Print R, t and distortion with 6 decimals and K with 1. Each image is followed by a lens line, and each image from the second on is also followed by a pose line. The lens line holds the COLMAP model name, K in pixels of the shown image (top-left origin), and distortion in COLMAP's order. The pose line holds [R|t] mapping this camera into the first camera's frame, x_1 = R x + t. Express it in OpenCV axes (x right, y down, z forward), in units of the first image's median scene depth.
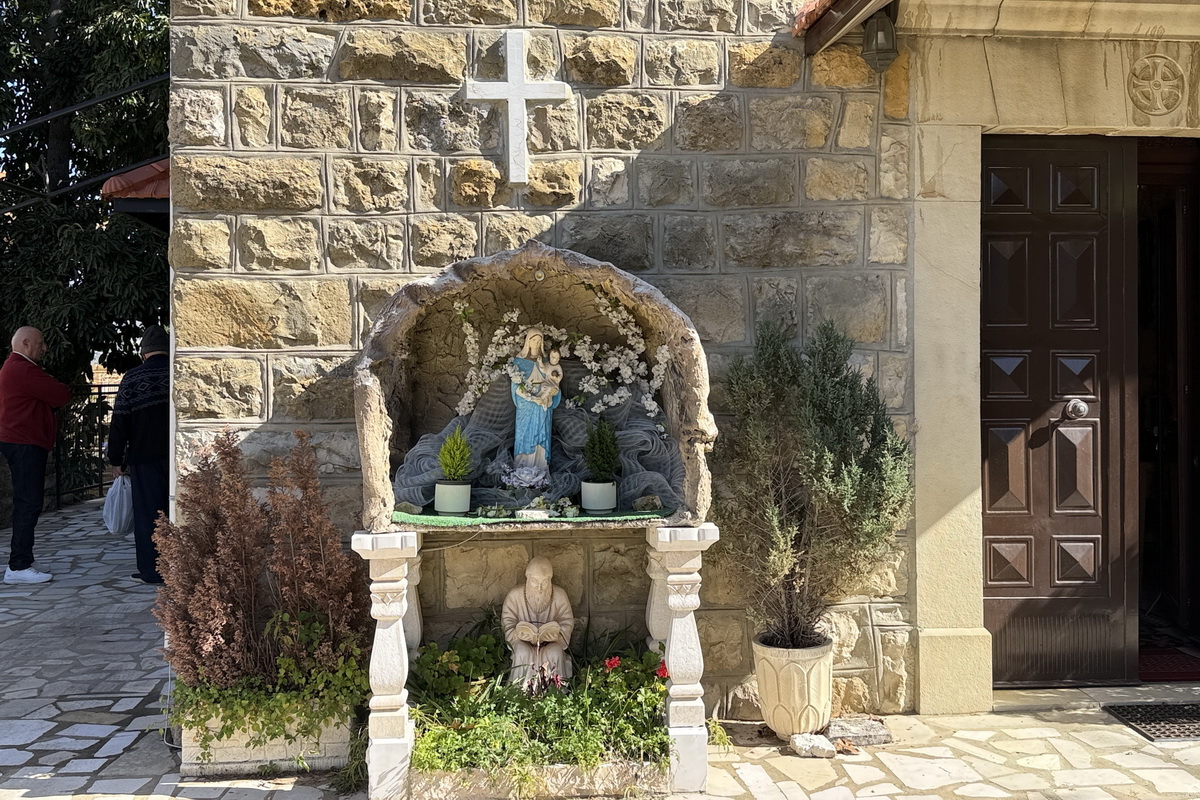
lens RADIAL K [[1216.2, 0, 596.3], [0, 1216.2, 356.2], [0, 0, 1]] dist [0.130646, 0.000000]
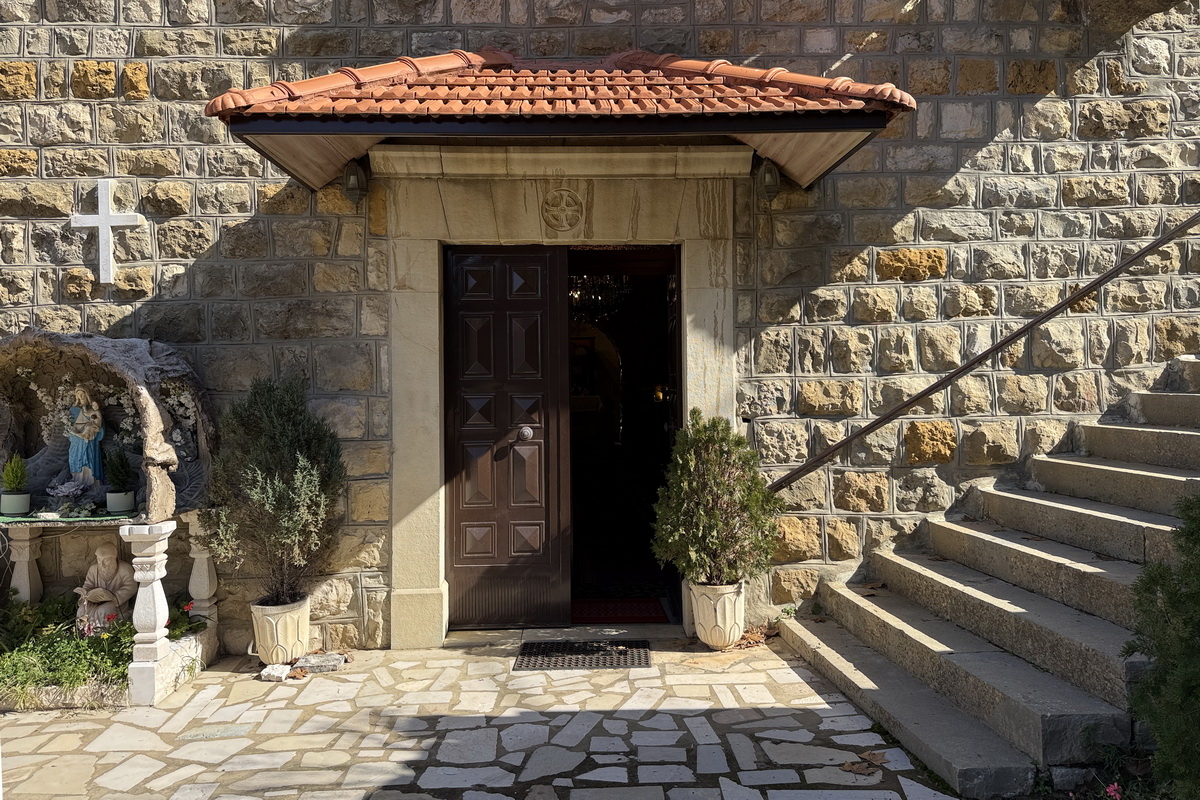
lens RADIAL K [[852.4, 0, 579.3], [0, 852.4, 373.0], [0, 0, 1]] dist [0.062982, -0.086137]
pose [[0.997731, -0.012062, -0.066244, 0.547442], [0.011432, 0.999886, -0.009878, -0.018682], [0.066355, 0.009098, 0.997755, 0.017712]]
